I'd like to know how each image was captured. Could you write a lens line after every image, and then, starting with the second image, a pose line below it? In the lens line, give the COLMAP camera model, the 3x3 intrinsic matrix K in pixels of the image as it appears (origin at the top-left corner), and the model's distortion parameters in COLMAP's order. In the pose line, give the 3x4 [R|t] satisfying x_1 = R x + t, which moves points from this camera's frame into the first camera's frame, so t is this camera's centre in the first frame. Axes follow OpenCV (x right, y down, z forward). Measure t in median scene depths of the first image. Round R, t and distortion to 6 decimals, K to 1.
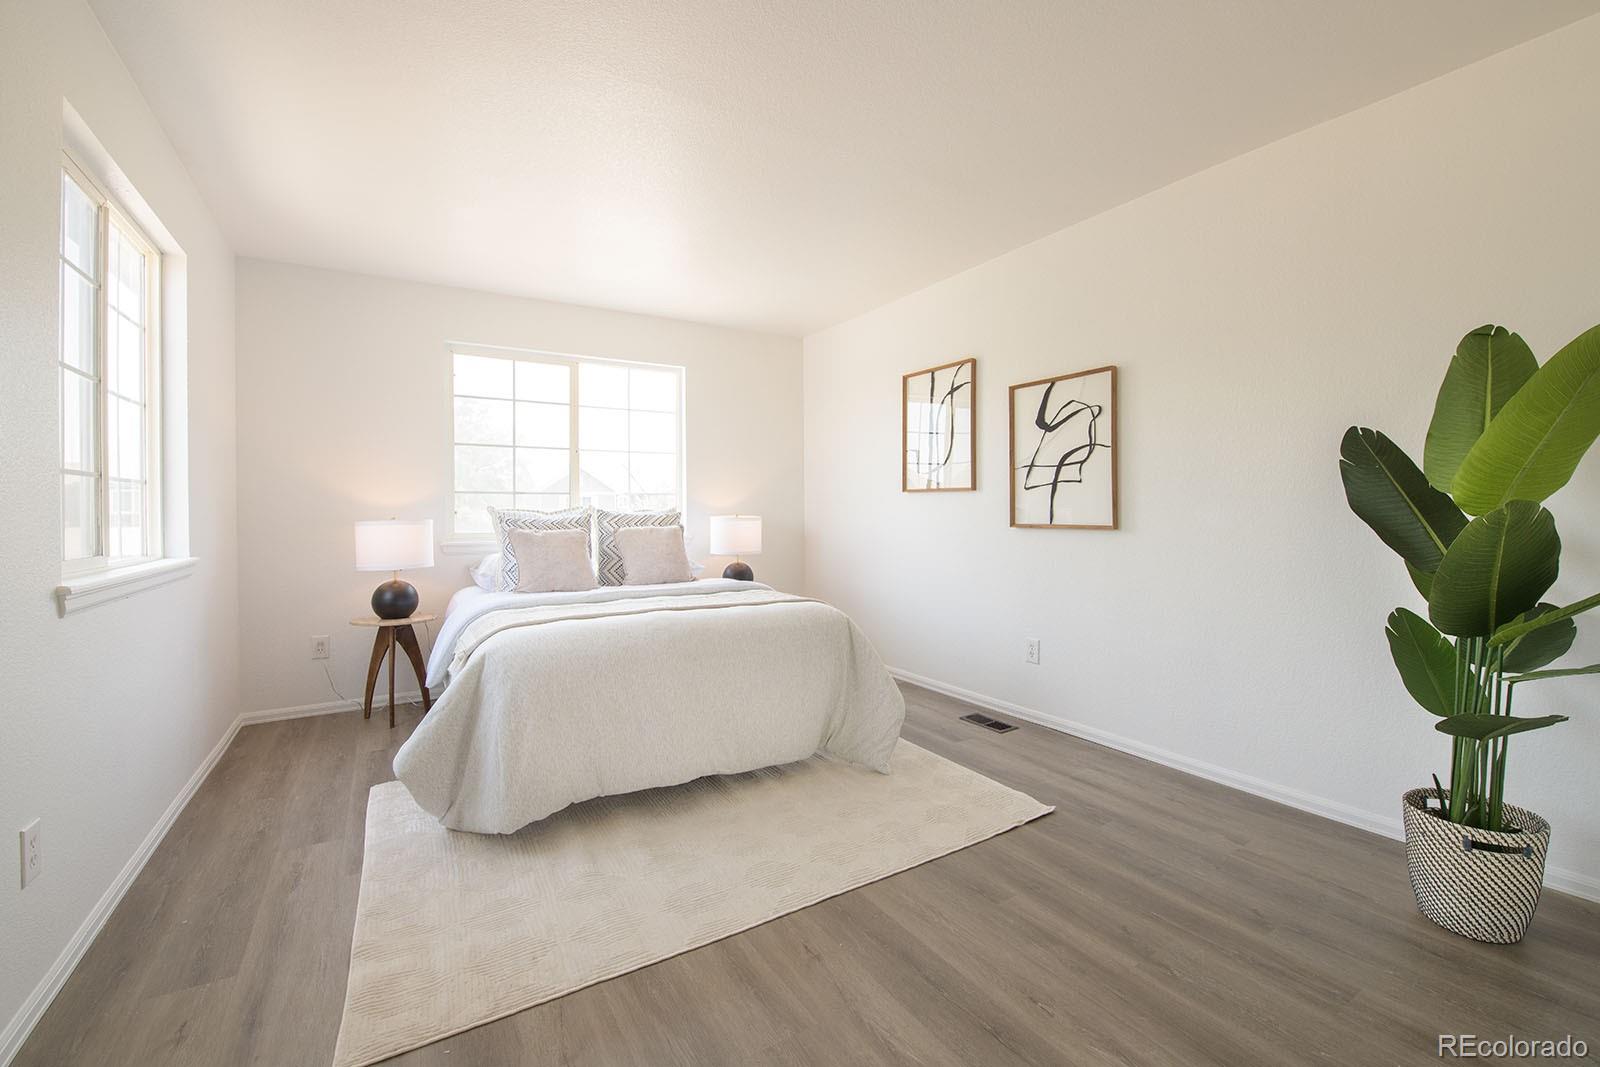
lens RADIAL K [[665.8, 0, 803.0], [0, 665.8, 518.9], [0, 0, 1]] dist [-0.001476, -0.015953]
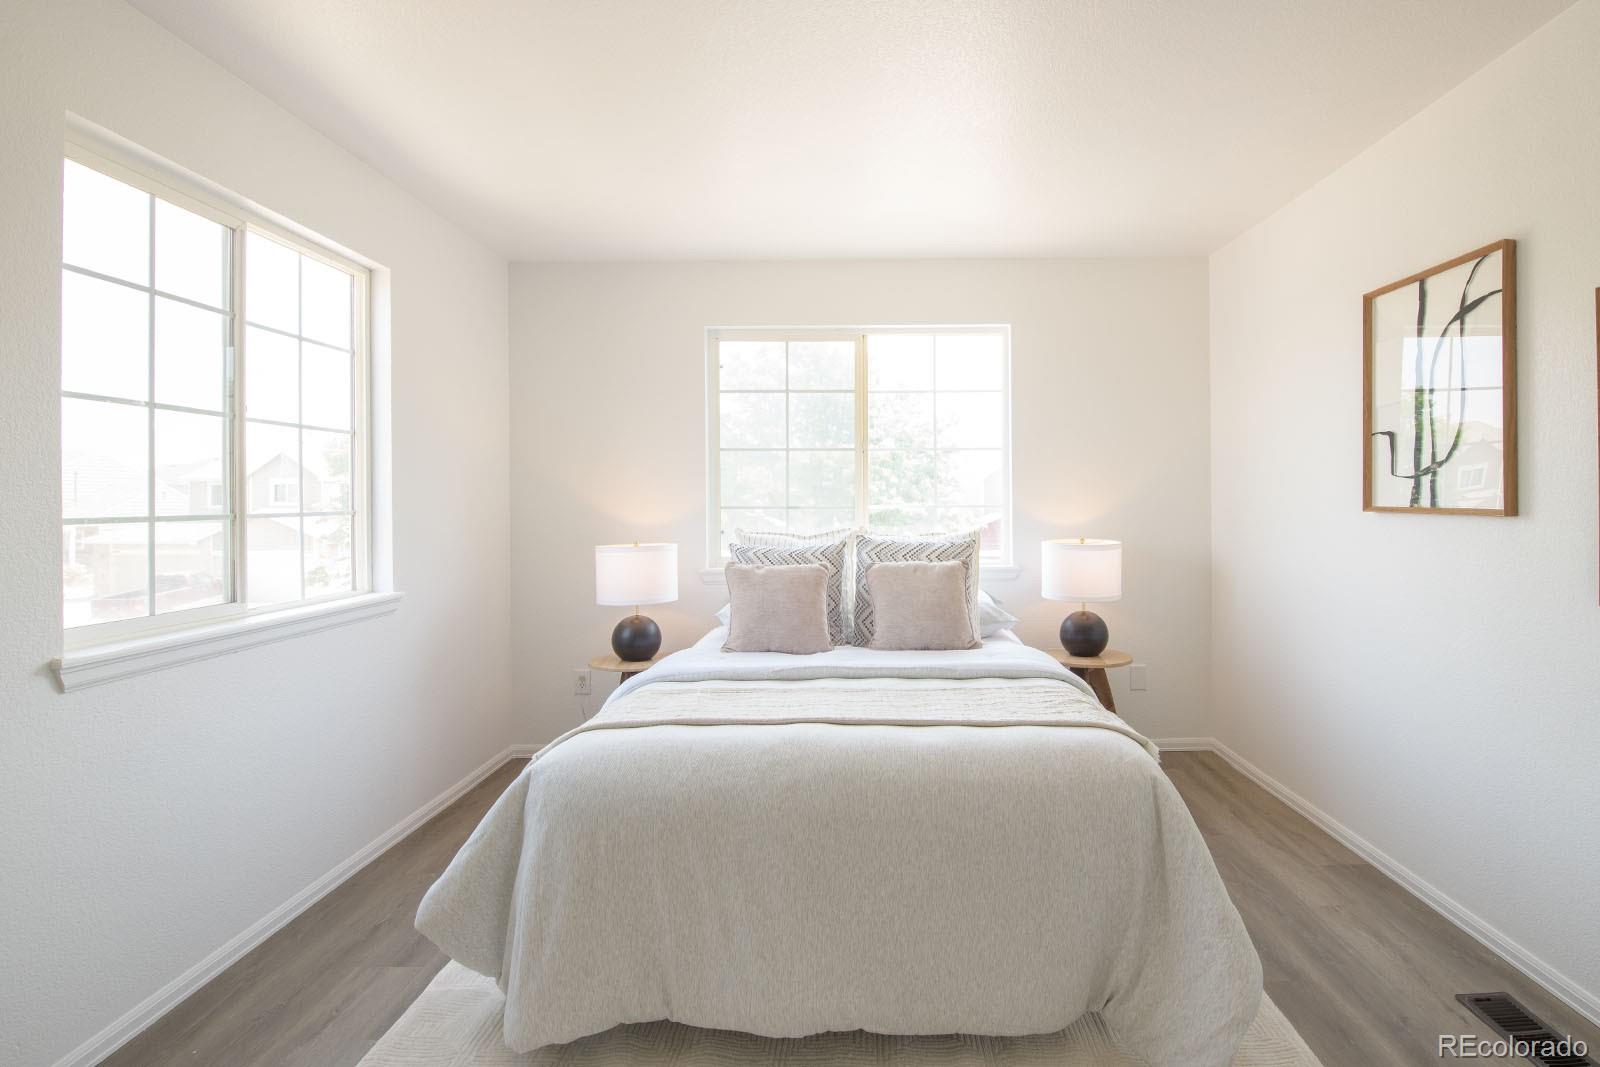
lens RADIAL K [[782.4, 0, 859.2], [0, 782.4, 502.1], [0, 0, 1]] dist [-0.018532, -0.000341]
pose [[0.851975, 0.001579, -0.523581, 0.147240], [-0.005225, 0.999971, -0.005488, -0.046980], [0.523557, 0.007411, 0.851958, 0.283841]]
